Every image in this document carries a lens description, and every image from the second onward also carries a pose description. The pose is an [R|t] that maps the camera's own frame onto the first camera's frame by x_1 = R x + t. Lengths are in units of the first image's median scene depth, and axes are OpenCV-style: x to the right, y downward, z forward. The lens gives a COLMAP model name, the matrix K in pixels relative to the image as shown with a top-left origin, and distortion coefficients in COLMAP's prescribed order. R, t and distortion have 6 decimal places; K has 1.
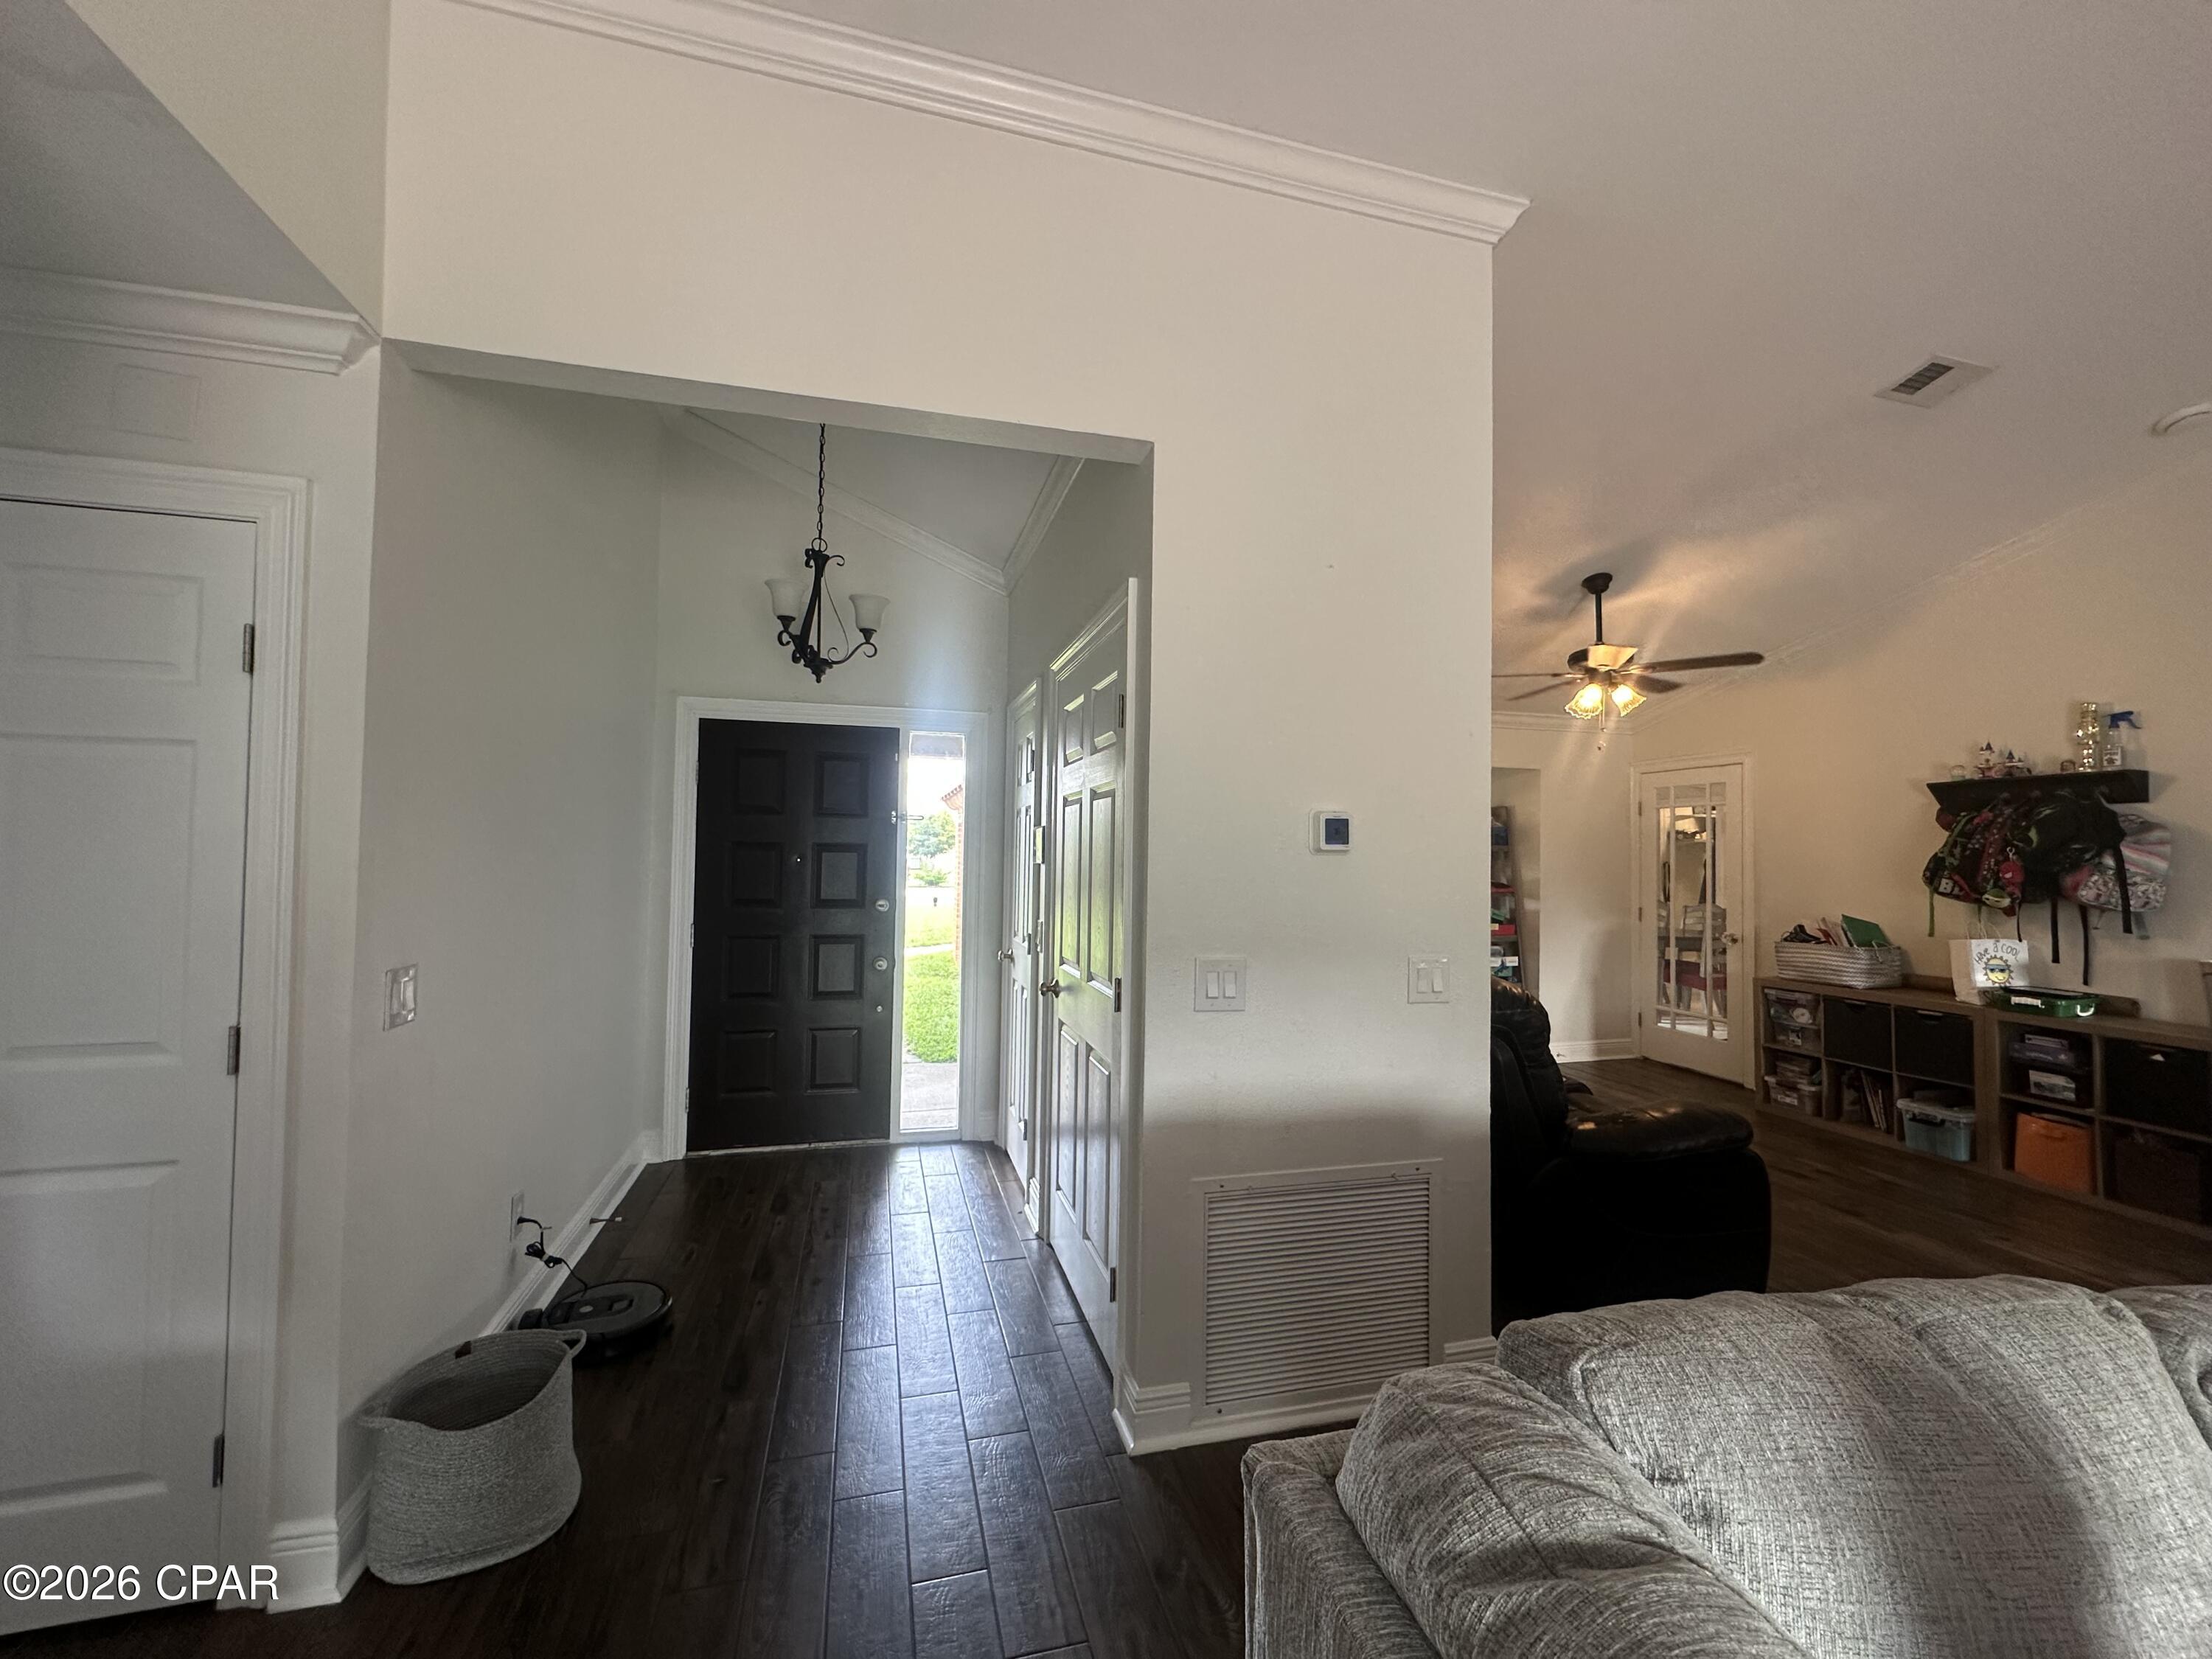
lens RADIAL K [[884.0, 0, 1107.4], [0, 884.0, 827.4], [0, 0, 1]] dist [0.001308, 0.000115]
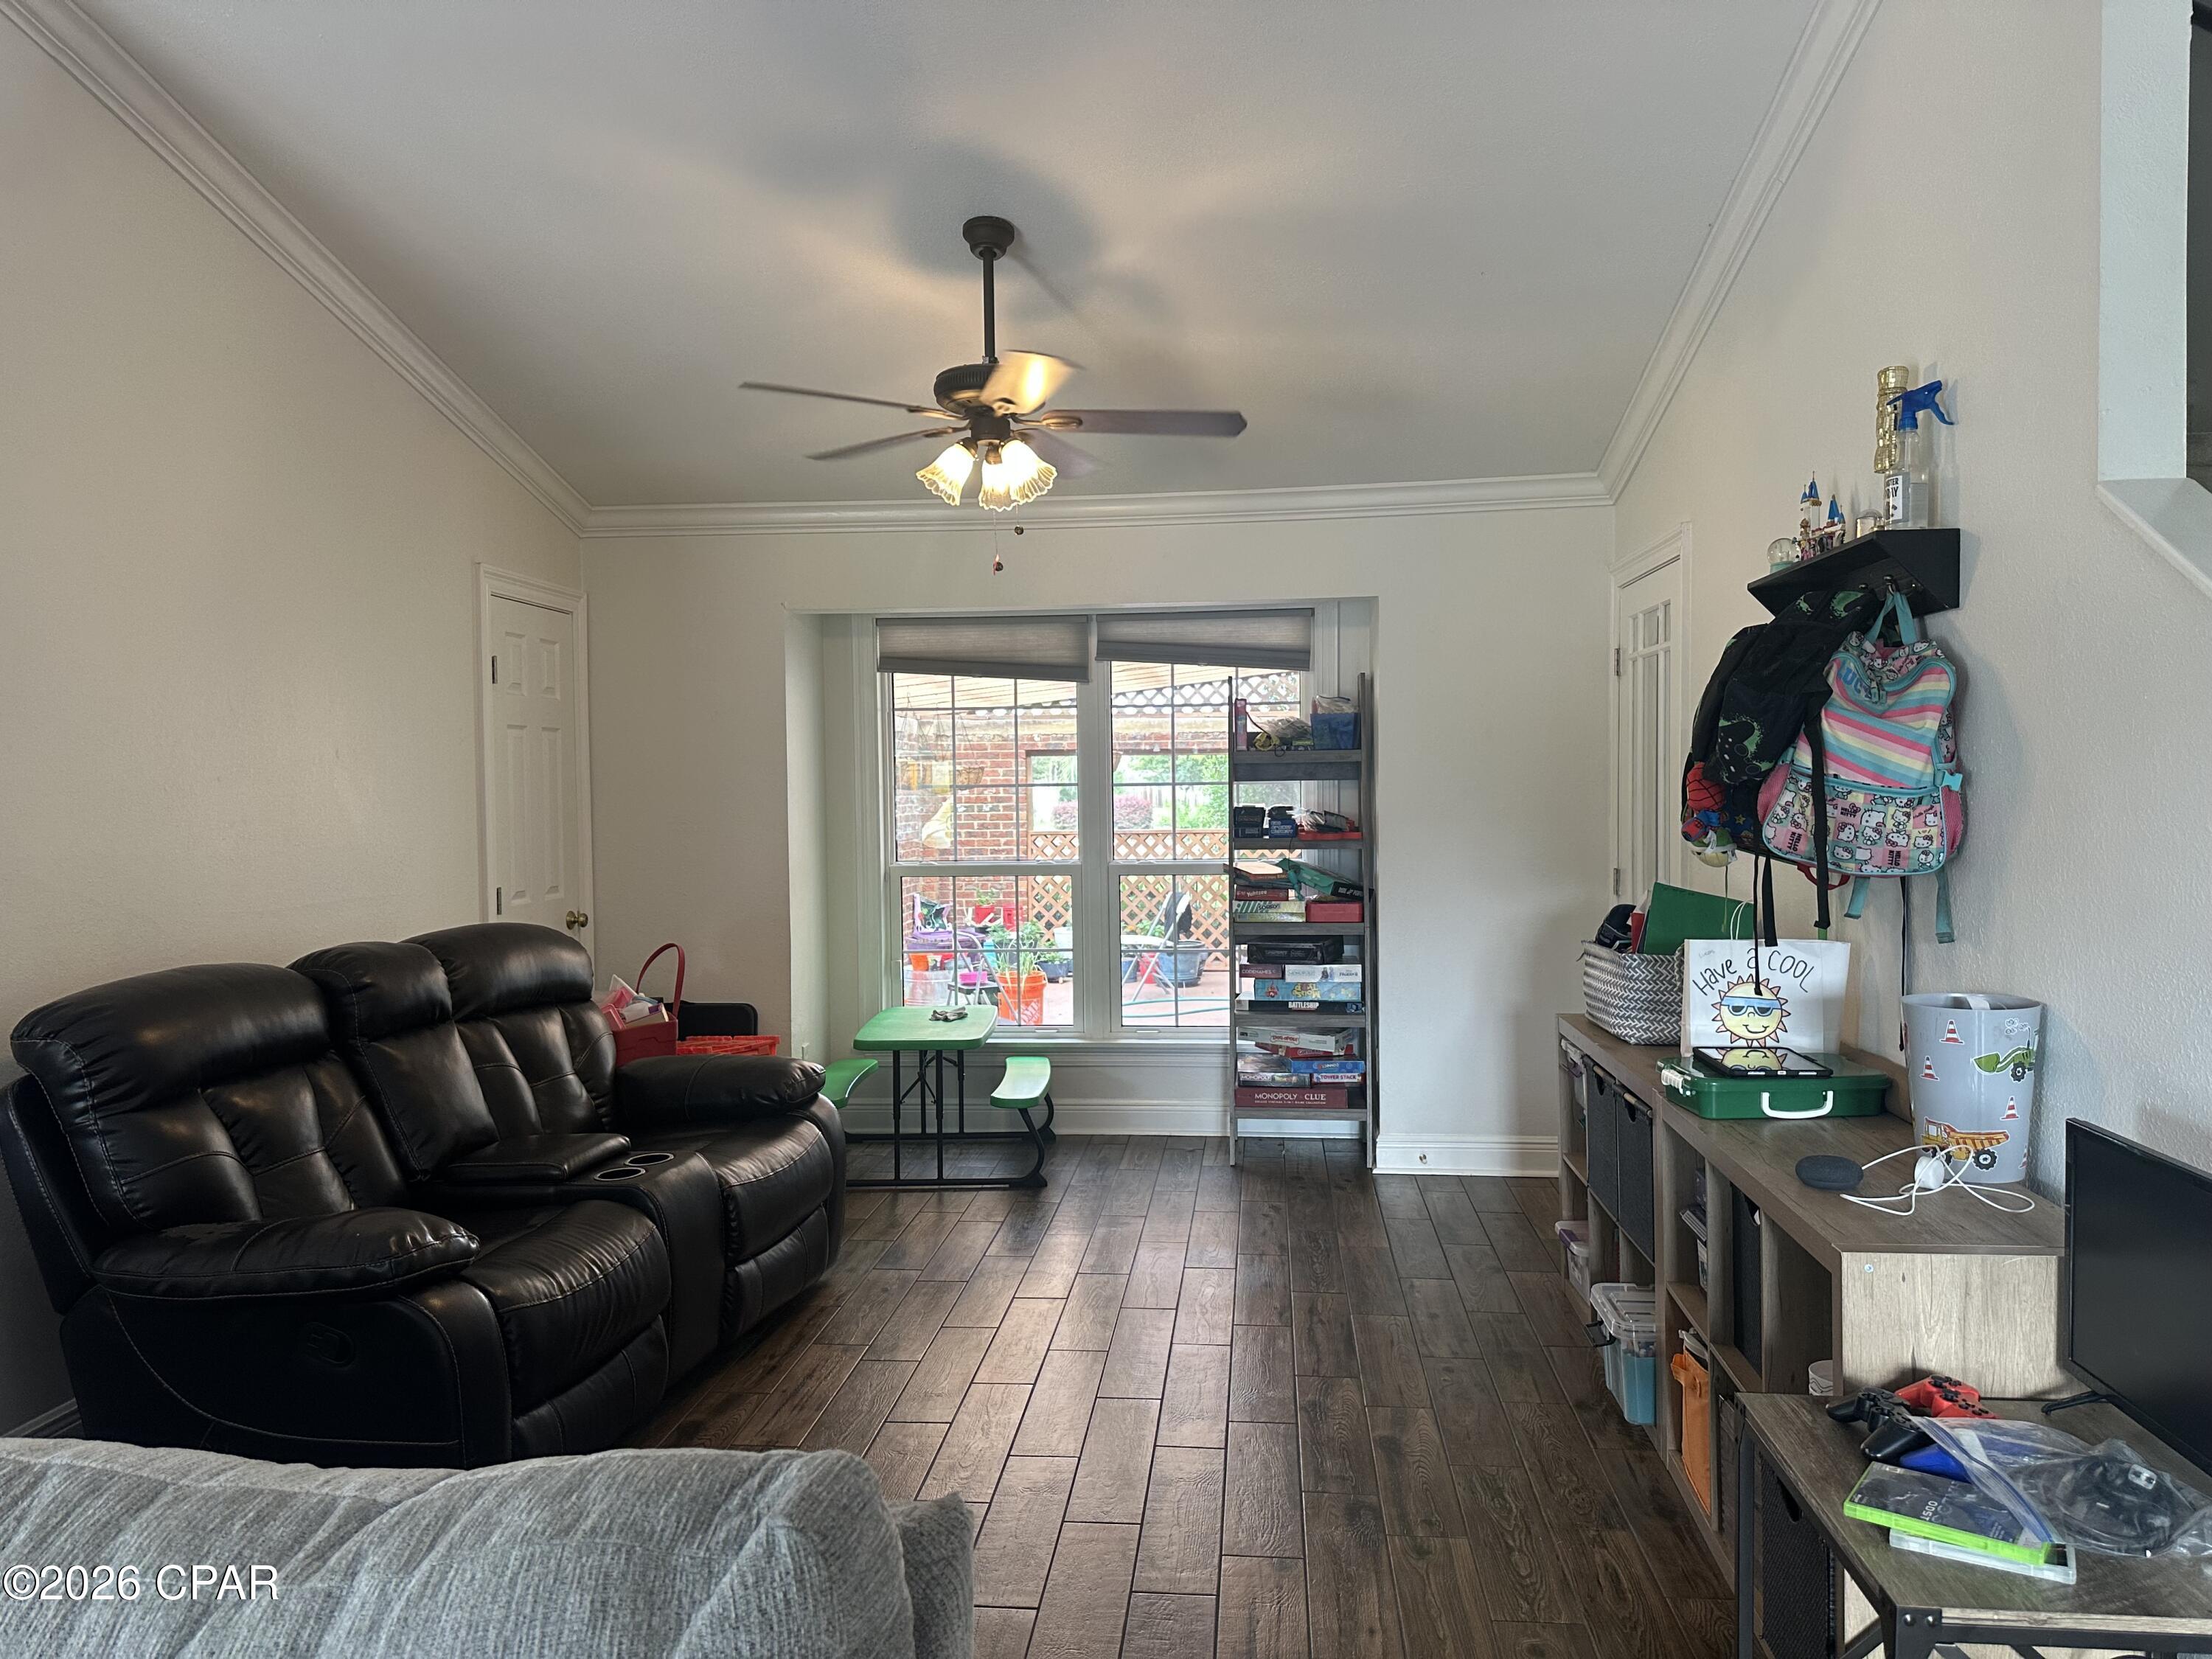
lens RADIAL K [[1556.7, 0, 1103.2], [0, 1556.7, 832.0], [0, 0, 1]] dist [-0.002010, -0.000398]
pose [[0.931209, -0.014525, -0.364197, 0.989357], [0.038545, 0.997527, 0.058771, 0.016236], [0.362443, -0.068766, 0.929466, 0.175078]]
